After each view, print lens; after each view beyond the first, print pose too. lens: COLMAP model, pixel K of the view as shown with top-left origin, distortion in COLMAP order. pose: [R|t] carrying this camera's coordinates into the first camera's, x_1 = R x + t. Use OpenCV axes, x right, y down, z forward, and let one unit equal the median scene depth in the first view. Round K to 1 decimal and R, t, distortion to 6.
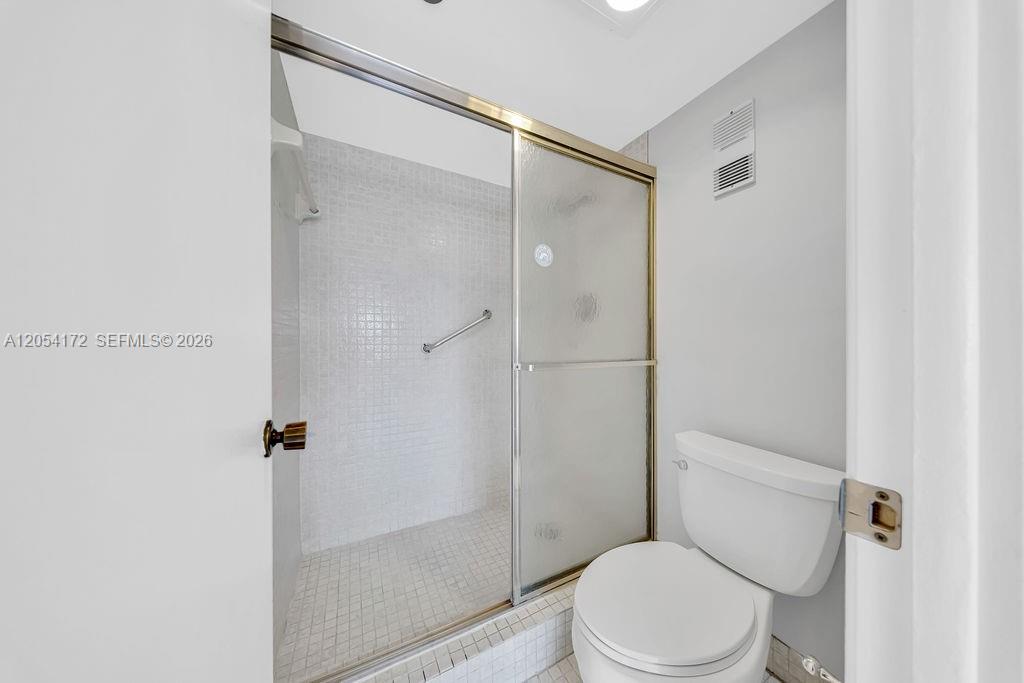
lens RADIAL K [[304.3, 0, 522.2], [0, 304.3, 344.1], [0, 0, 1]] dist [0.001594, -0.001079]
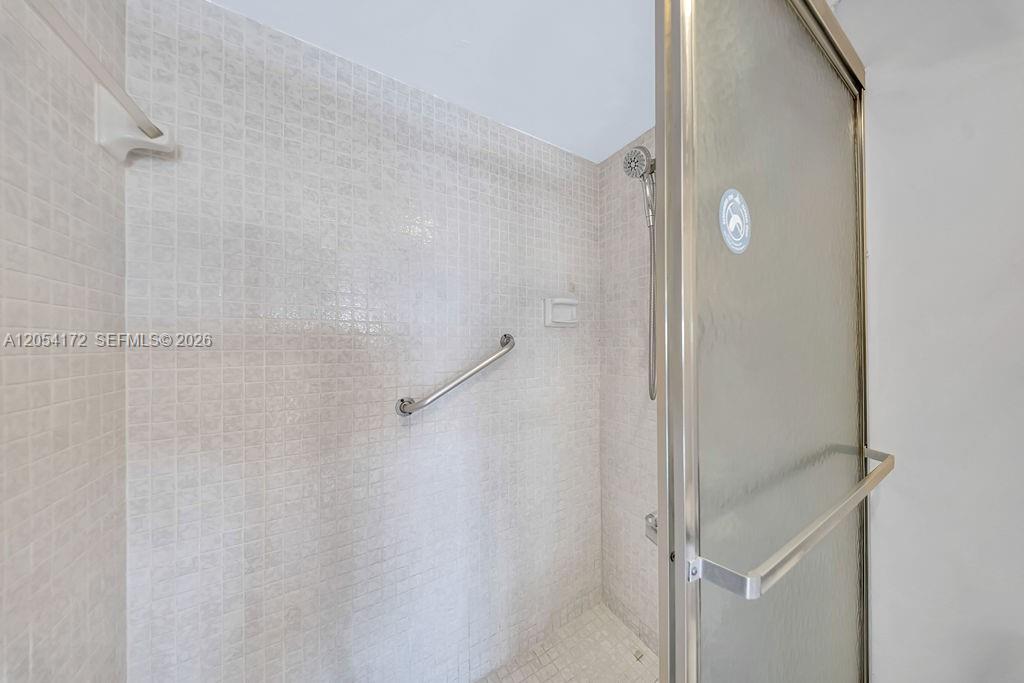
lens RADIAL K [[304.3, 0, 520.6], [0, 304.3, 349.6], [0, 0, 1]] dist [0.001594, -0.001079]
pose [[0.999013, -0.001996, 0.044383, -0.127002], [0.001827, 0.999991, 0.003852, -0.094352], [-0.044390, -0.003767, 0.999007, 0.430419]]
